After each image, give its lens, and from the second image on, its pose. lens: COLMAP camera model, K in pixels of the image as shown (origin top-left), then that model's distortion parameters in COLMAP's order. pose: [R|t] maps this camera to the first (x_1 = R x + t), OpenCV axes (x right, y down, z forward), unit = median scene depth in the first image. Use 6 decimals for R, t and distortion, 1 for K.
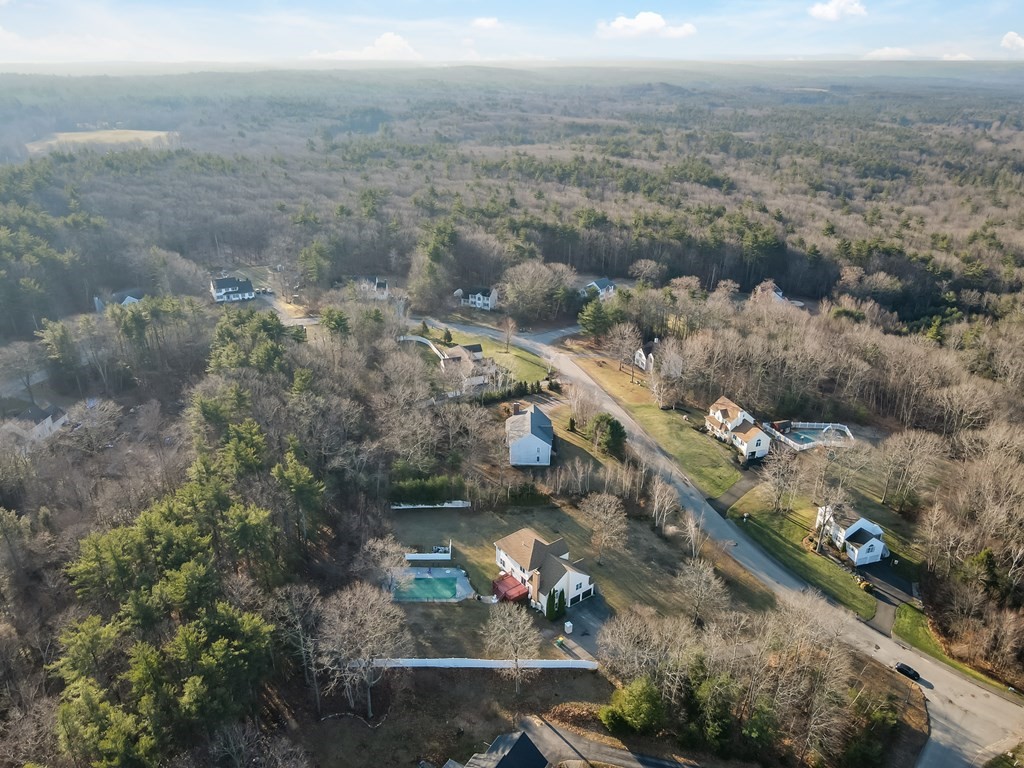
lens RADIAL K [[792.1, 0, 512.0], [0, 792.1, 384.0], [0, 0, 1]] dist [-0.003947, -0.004770]
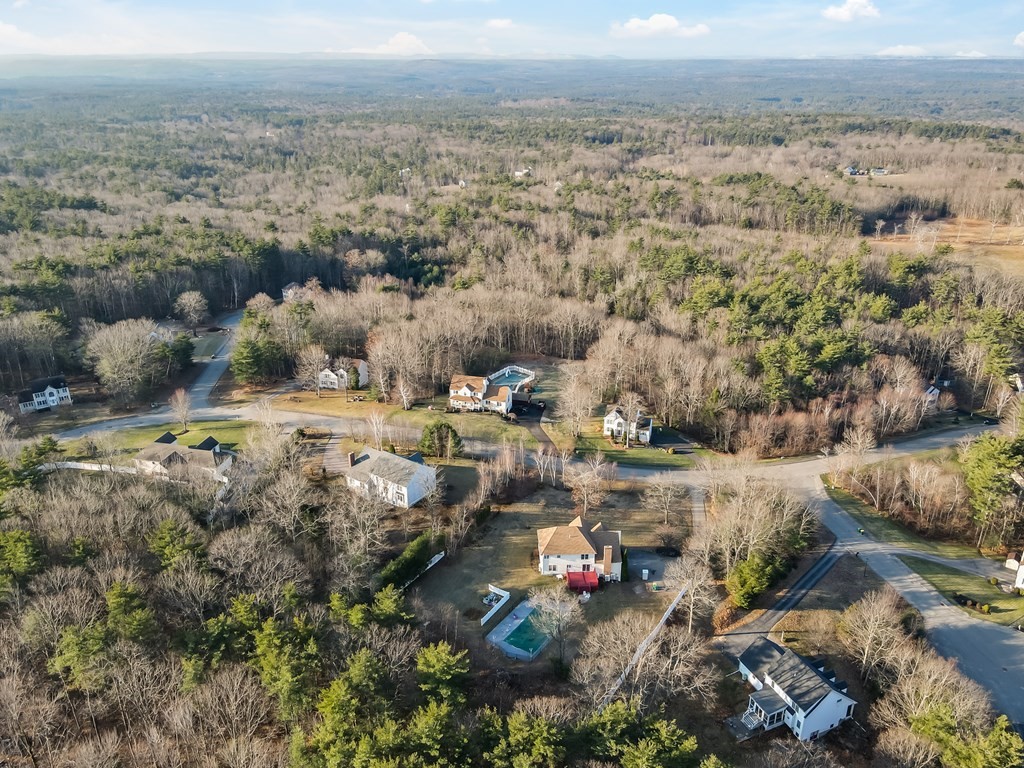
lens RADIAL K [[768.0, 0, 512.0], [0, 768.0, 384.0], [0, 0, 1]] dist [0.043853, 0.001895]
pose [[0.533721, -0.348633, 0.770453, -0.895531], [0.345290, 0.921502, 0.177788, -0.235601], [-0.771956, 0.171141, 0.612204, 0.533813]]
